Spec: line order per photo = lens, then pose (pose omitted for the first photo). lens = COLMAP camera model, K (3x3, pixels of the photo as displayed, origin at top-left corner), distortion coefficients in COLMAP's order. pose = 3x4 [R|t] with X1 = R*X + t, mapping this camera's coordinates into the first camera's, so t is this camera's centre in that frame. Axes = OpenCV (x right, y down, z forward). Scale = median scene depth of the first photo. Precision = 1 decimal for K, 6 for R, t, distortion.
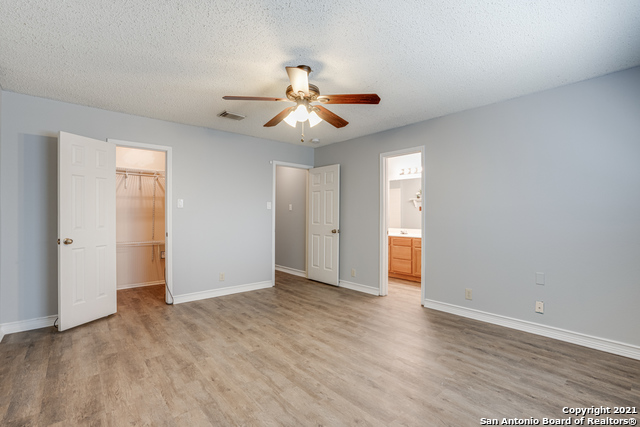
lens RADIAL K [[295.8, 0, 320.8], [0, 295.8, 215.5], [0, 0, 1]] dist [-0.063896, 0.028257]
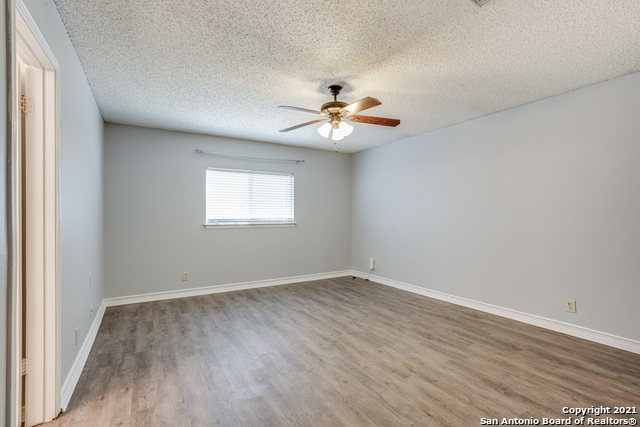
lens RADIAL K [[295.8, 0, 320.8], [0, 295.8, 215.5], [0, 0, 1]] dist [-0.063896, 0.028257]
pose [[-0.985376, 0.000761, 0.170394, -0.195848], [0.000756, 1.000000, -0.000096, -0.001686], [-0.170394, 0.000035, -0.985376, 2.090810]]
